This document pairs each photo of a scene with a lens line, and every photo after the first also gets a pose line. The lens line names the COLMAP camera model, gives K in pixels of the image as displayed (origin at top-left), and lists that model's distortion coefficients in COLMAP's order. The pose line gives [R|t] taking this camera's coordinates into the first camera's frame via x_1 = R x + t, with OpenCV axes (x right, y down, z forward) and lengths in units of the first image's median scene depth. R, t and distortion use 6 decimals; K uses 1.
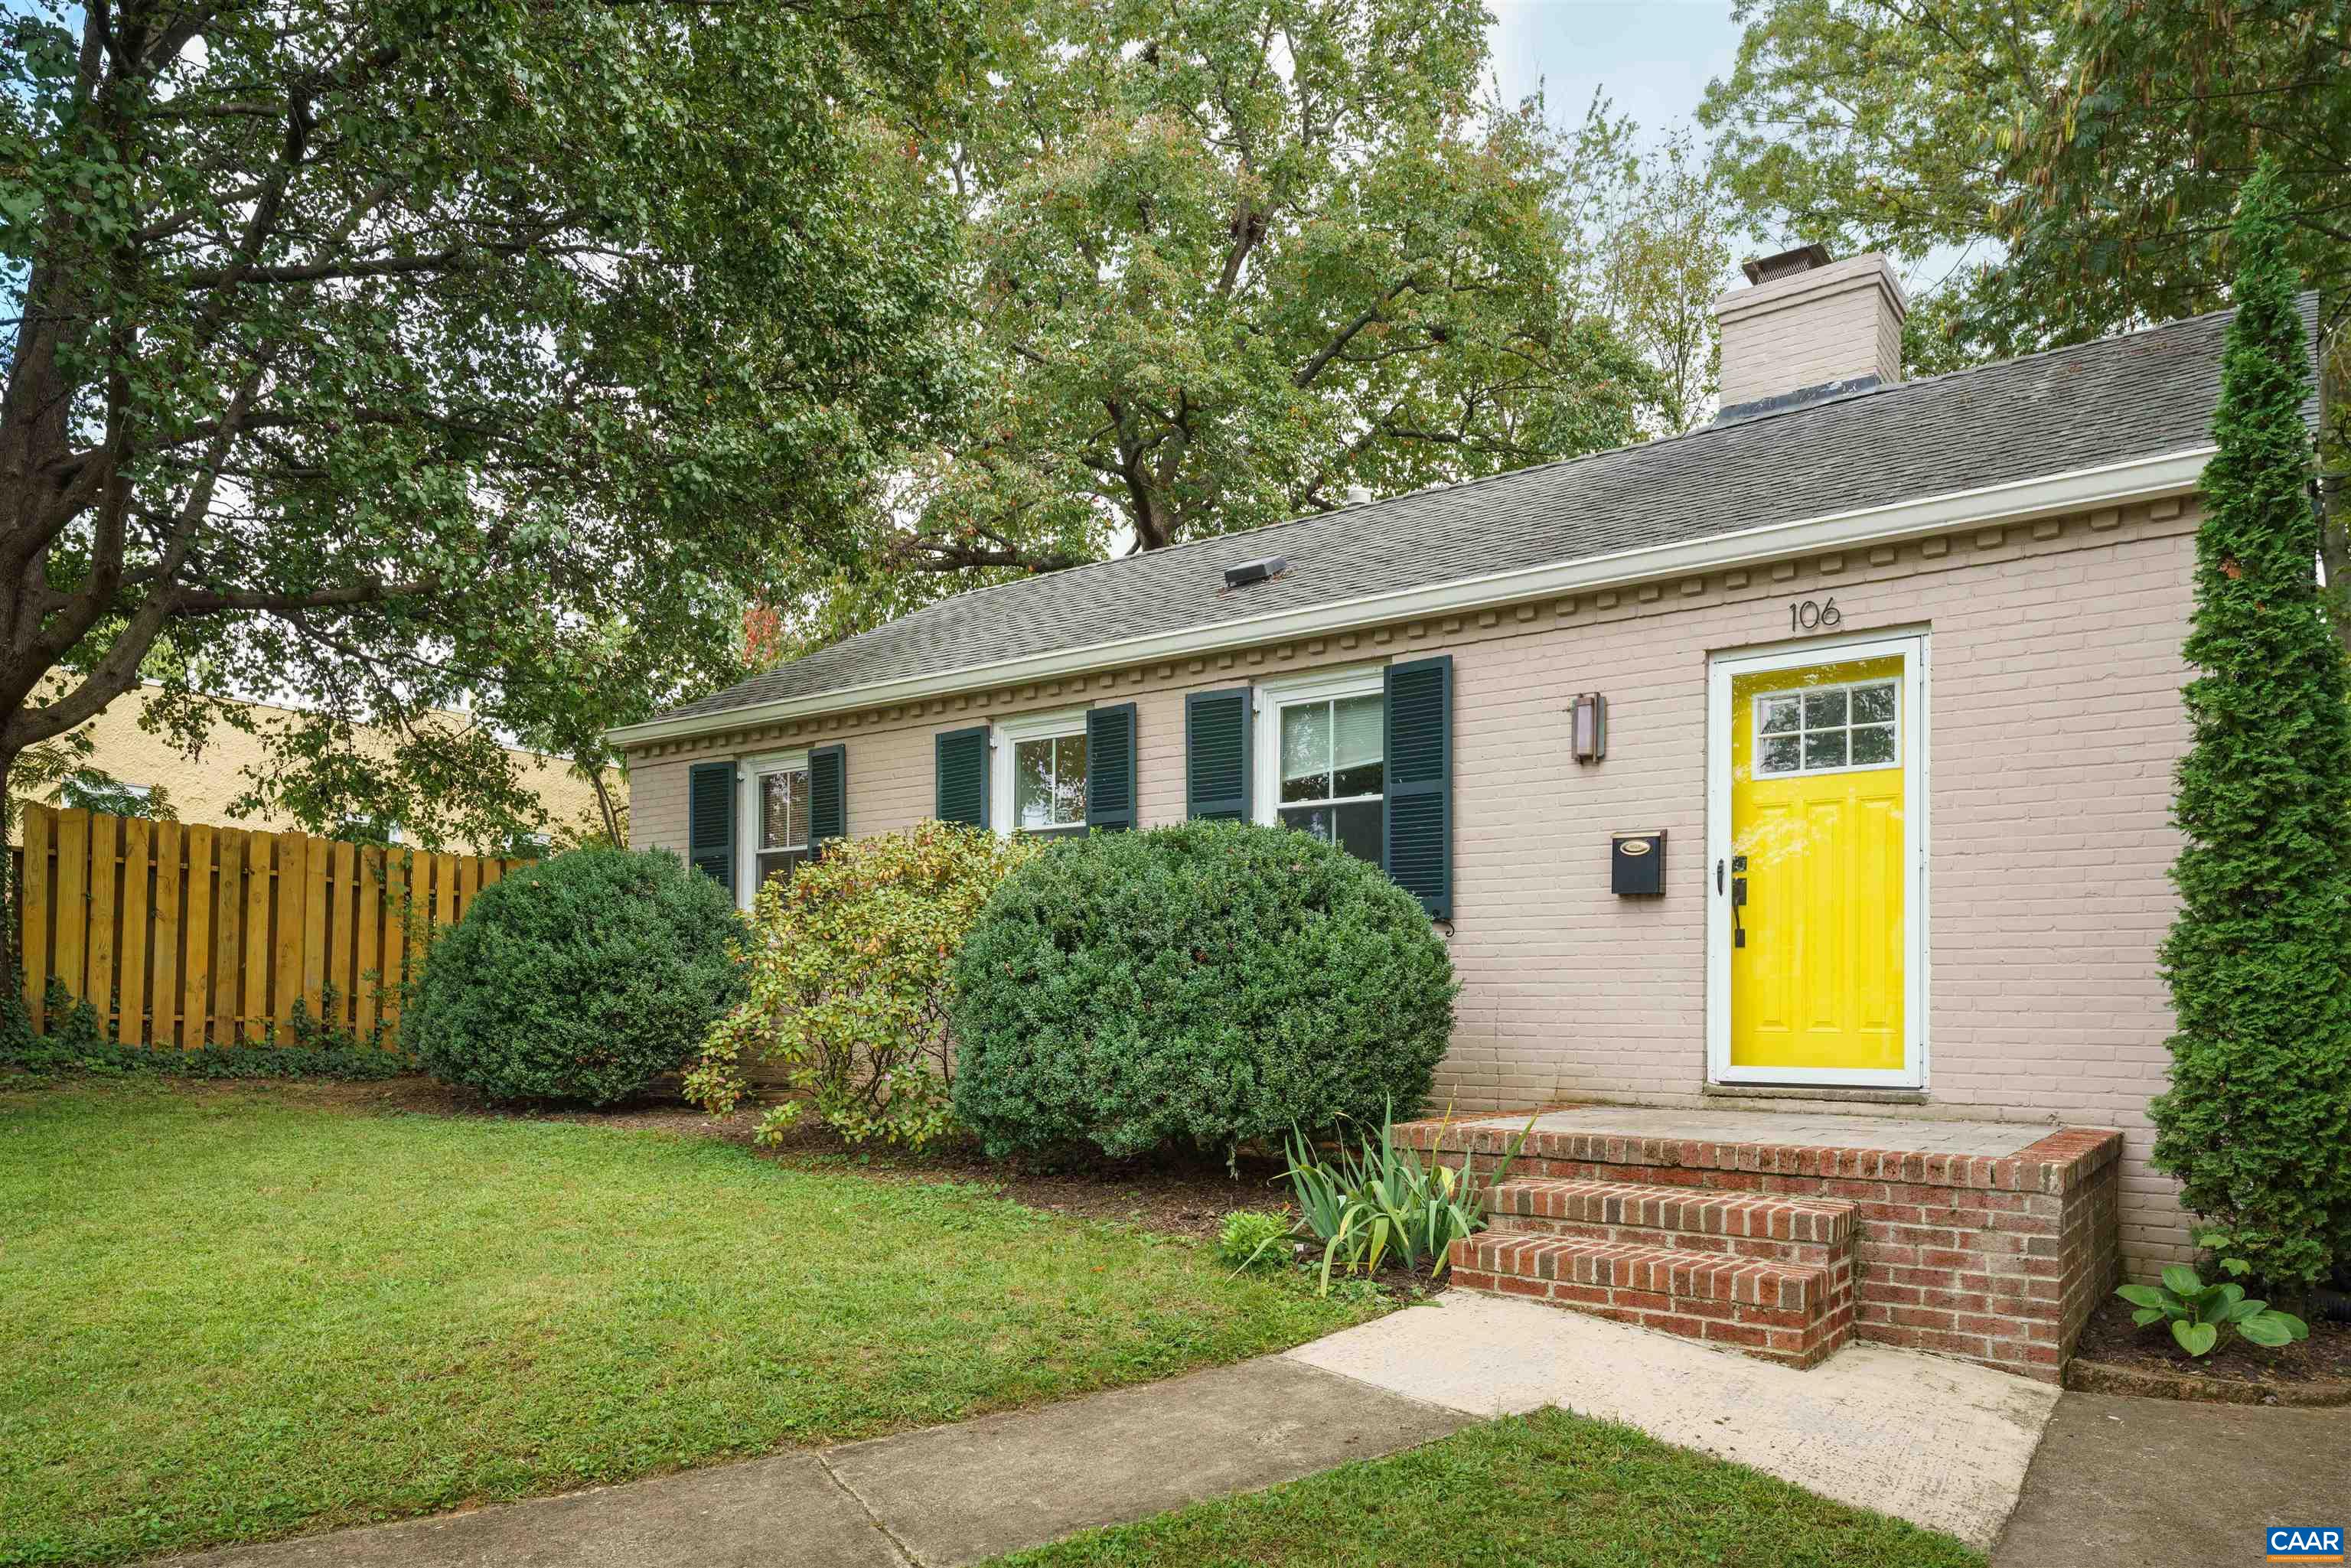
lens RADIAL K [[1542.8, 0, 1176.0], [0, 1542.8, 931.2], [0, 0, 1]] dist [0.006533, 0.000916]
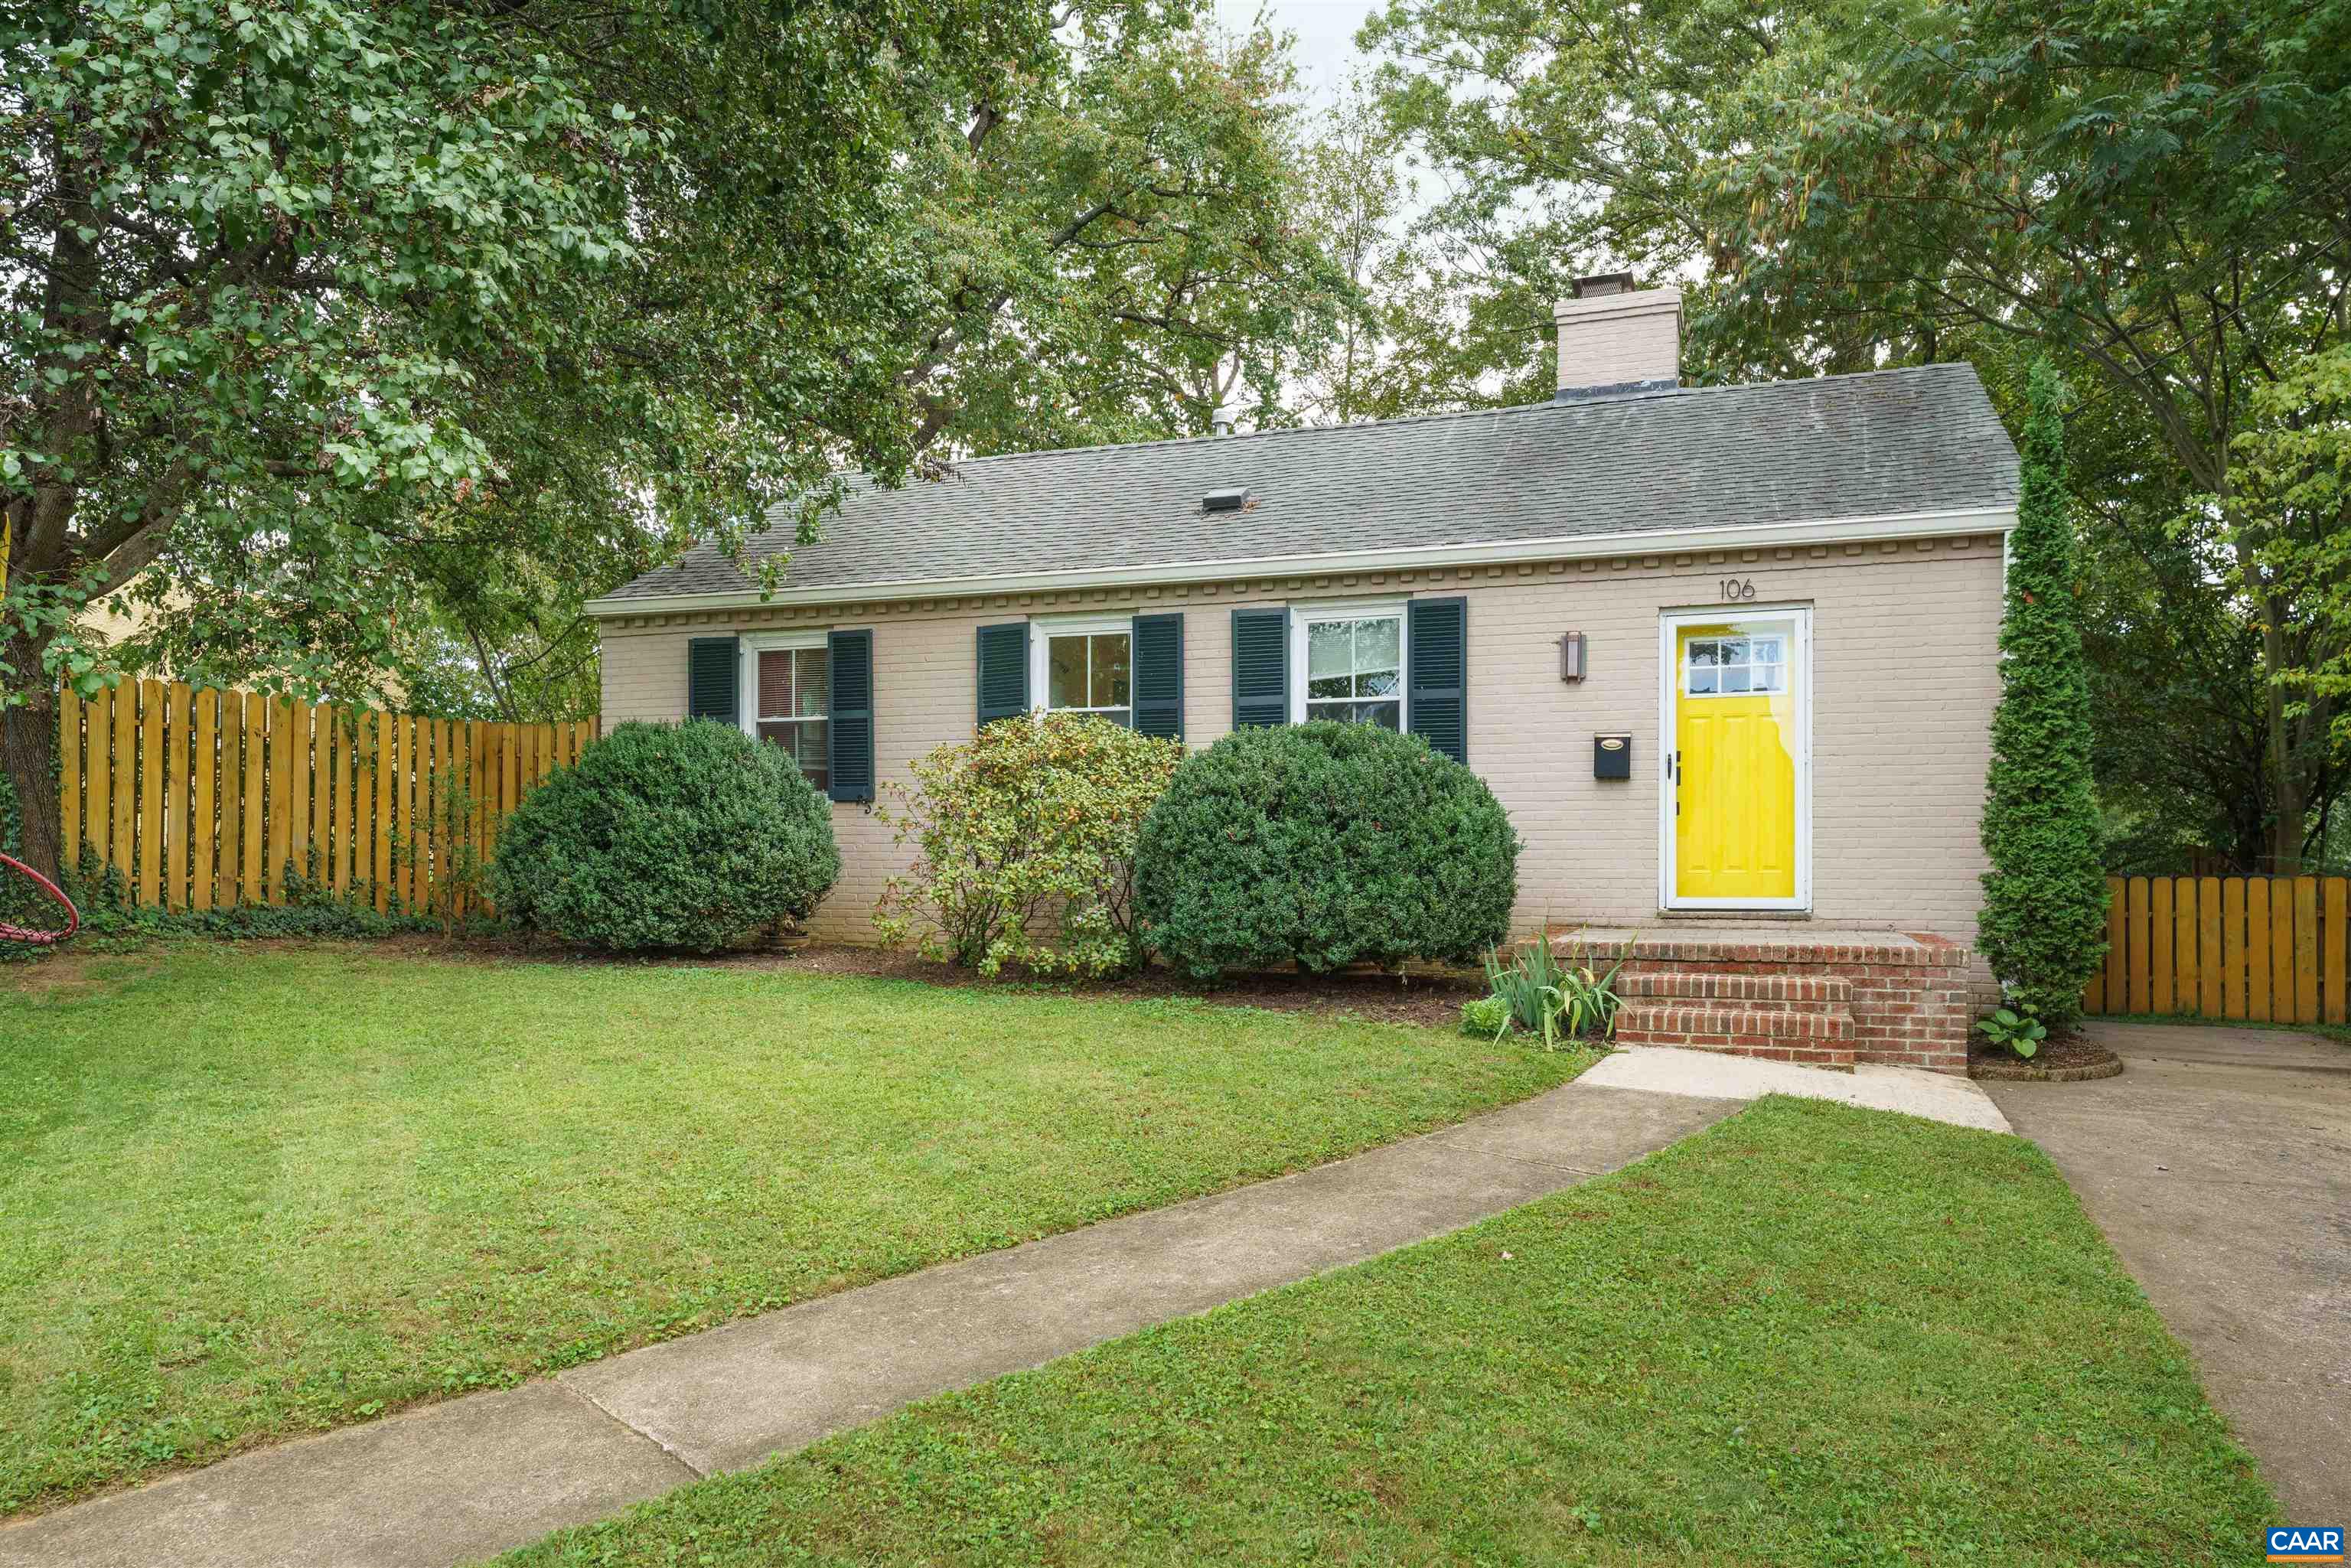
lens RADIAL K [[1616.2, 0, 1175.5], [0, 1616.2, 784.0], [0, 0, 1]] dist [0.003197, 0.001311]
pose [[0.956171, 0.002498, 0.292797, -0.558613], [-0.005241, 0.999949, 0.008581, -0.030825], [-0.292760, -0.009740, 0.956136, -0.322006]]
